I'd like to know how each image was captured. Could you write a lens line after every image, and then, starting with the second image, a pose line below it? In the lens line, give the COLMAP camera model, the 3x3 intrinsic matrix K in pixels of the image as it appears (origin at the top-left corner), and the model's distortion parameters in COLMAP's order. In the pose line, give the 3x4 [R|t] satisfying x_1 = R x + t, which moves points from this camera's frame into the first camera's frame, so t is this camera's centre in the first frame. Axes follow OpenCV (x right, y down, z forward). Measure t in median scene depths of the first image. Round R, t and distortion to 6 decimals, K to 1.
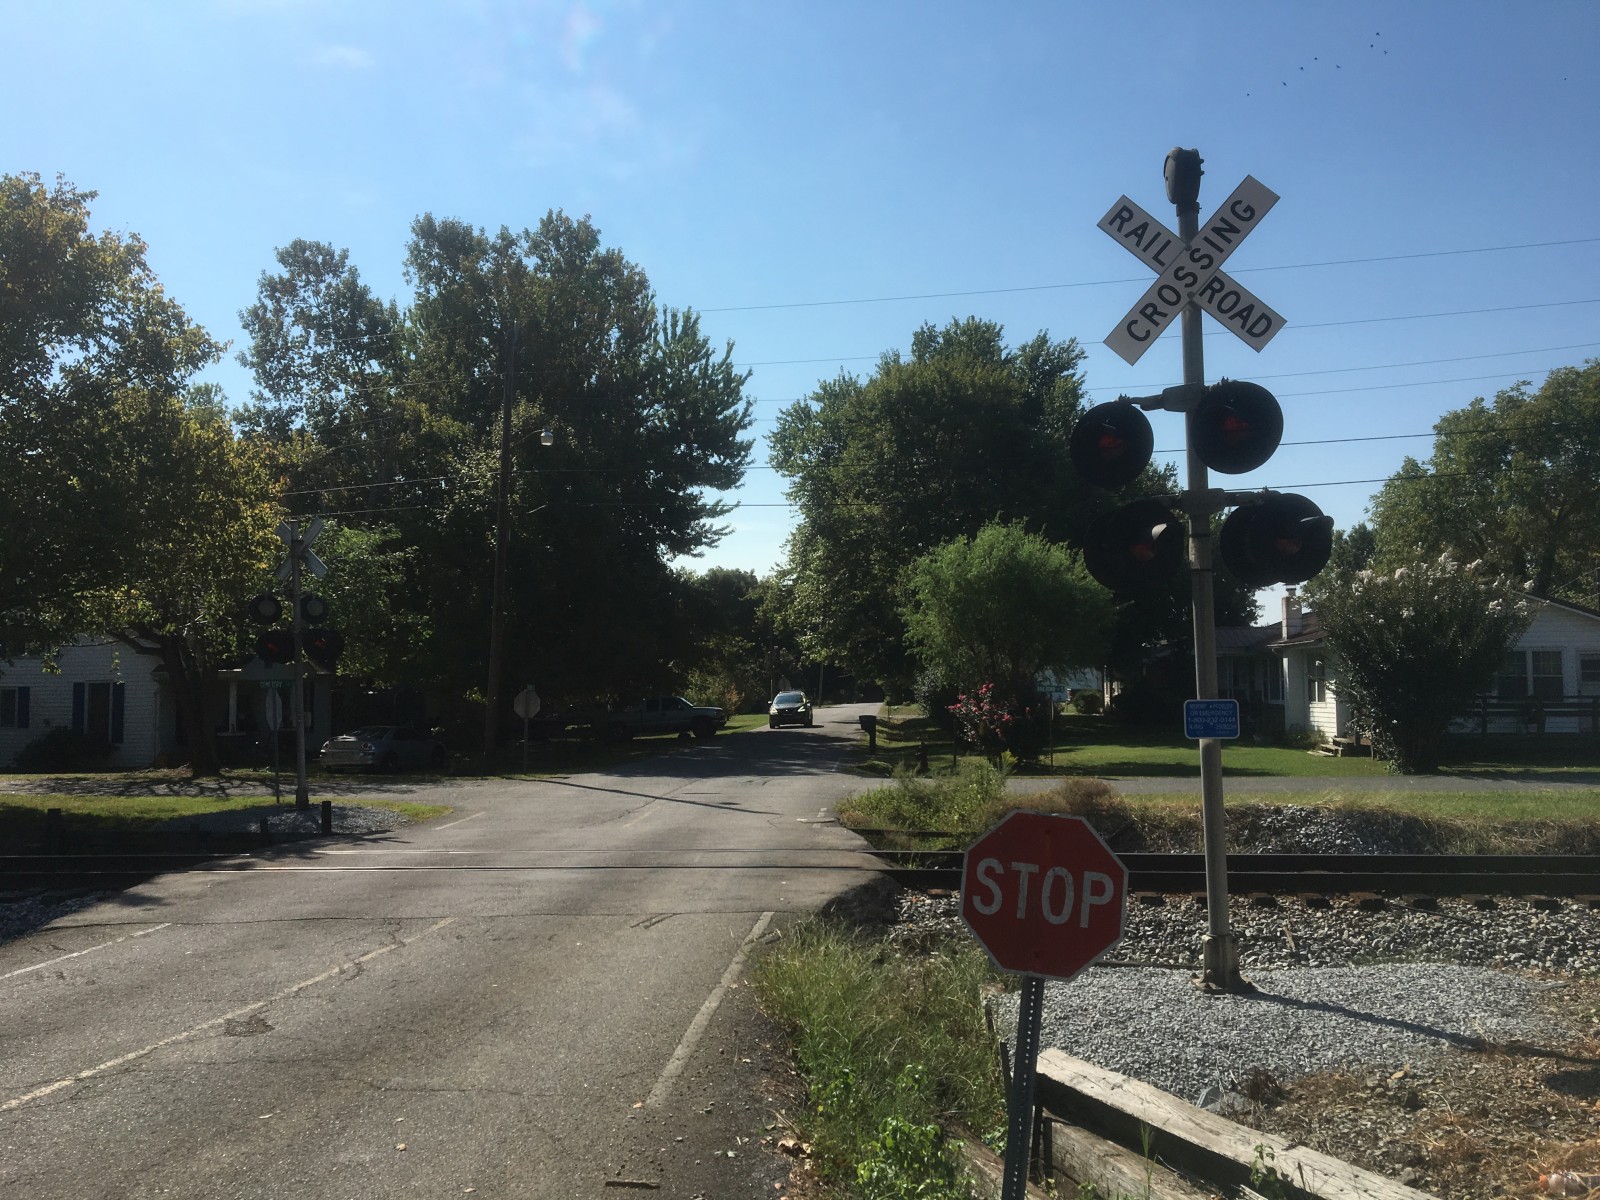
lens RADIAL K [[1353.9, 0, 782.0], [0, 1353.9, 595.2], [0, 0, 1]] dist [0.109838, -0.183579]
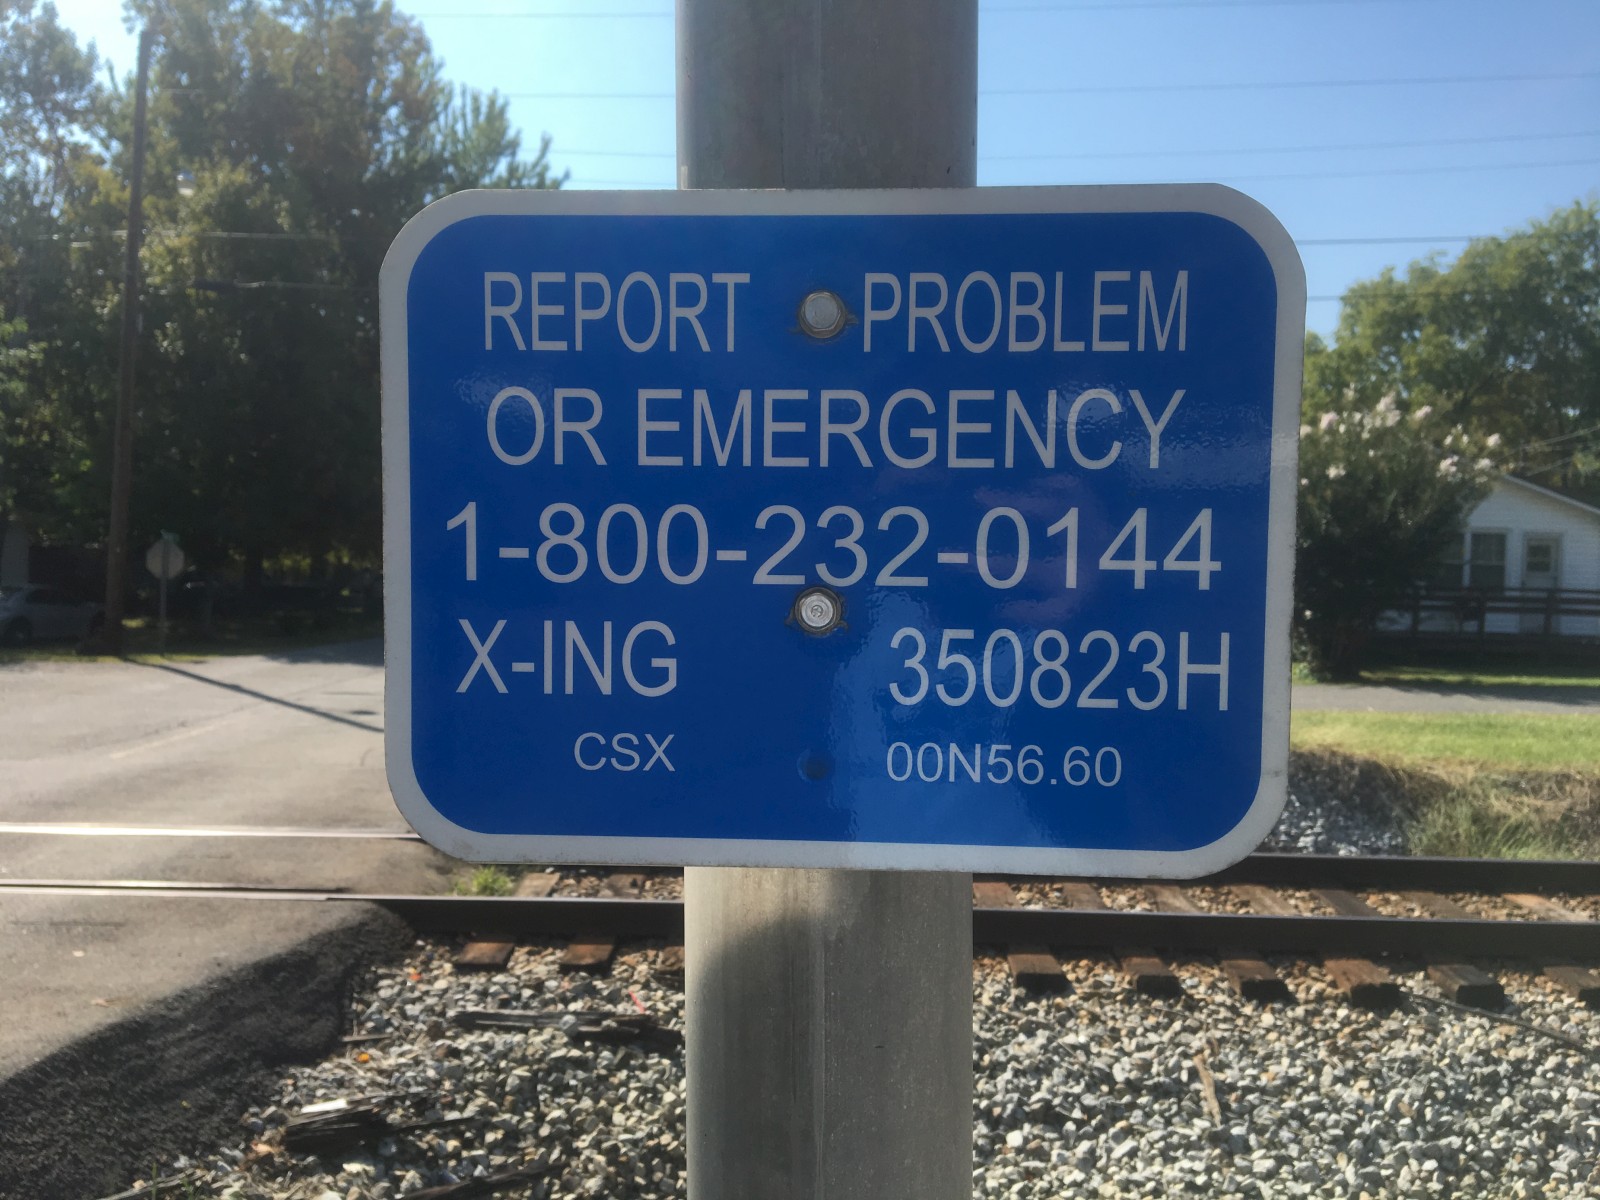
lens RADIAL K [[1362.0, 0, 769.7], [0, 1362.0, 605.5], [0, 0, 1]] dist [0.093221, -0.139064]
pose [[0.996784, 0.027549, 0.075254, 0.191361], [-0.034707, 0.994821, 0.095538, 0.055009], [-0.072232, -0.097843, 0.992577, 0.587614]]
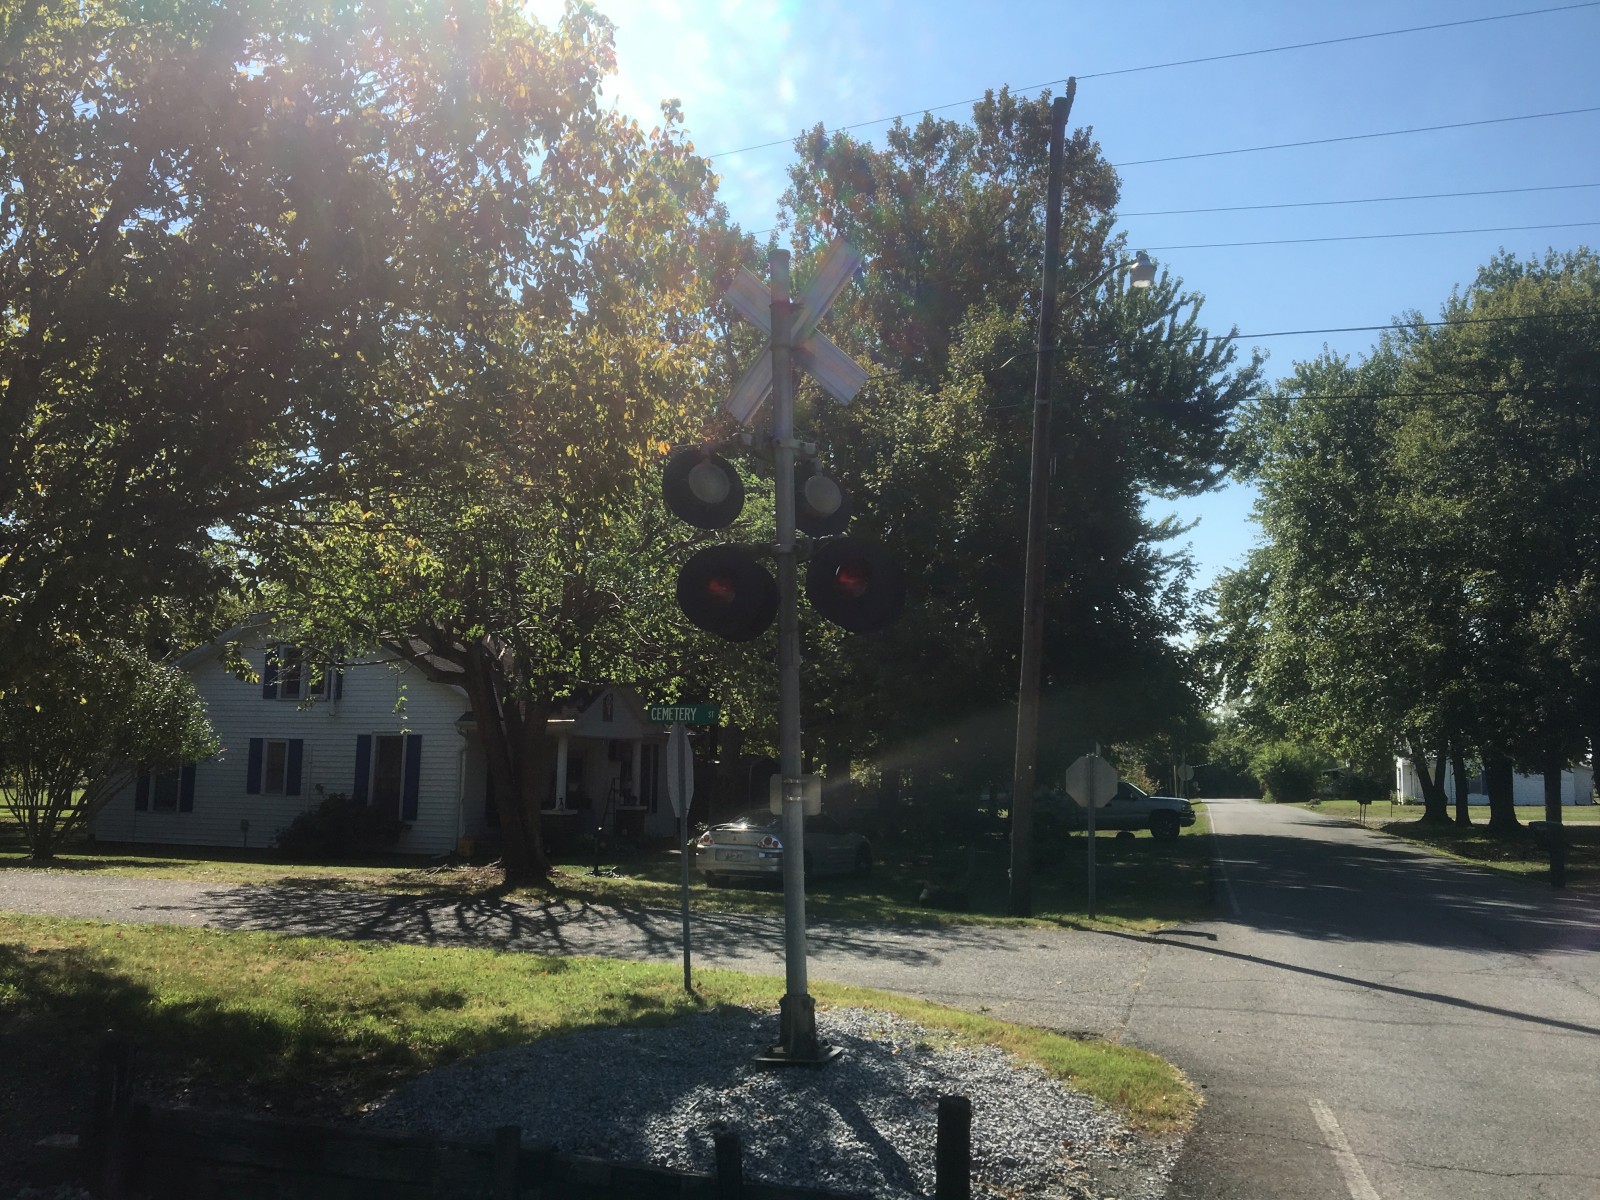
lens RADIAL K [[1353.9, 0, 782.0], [0, 1353.9, 595.2], [0, 0, 1]] dist [0.109838, -0.183579]
pose [[0.977013, -0.000382, -0.213181, -0.454343], [-0.012843, 0.998077, -0.060646, 0.099964], [0.212794, 0.061989, 0.975129, 1.083351]]
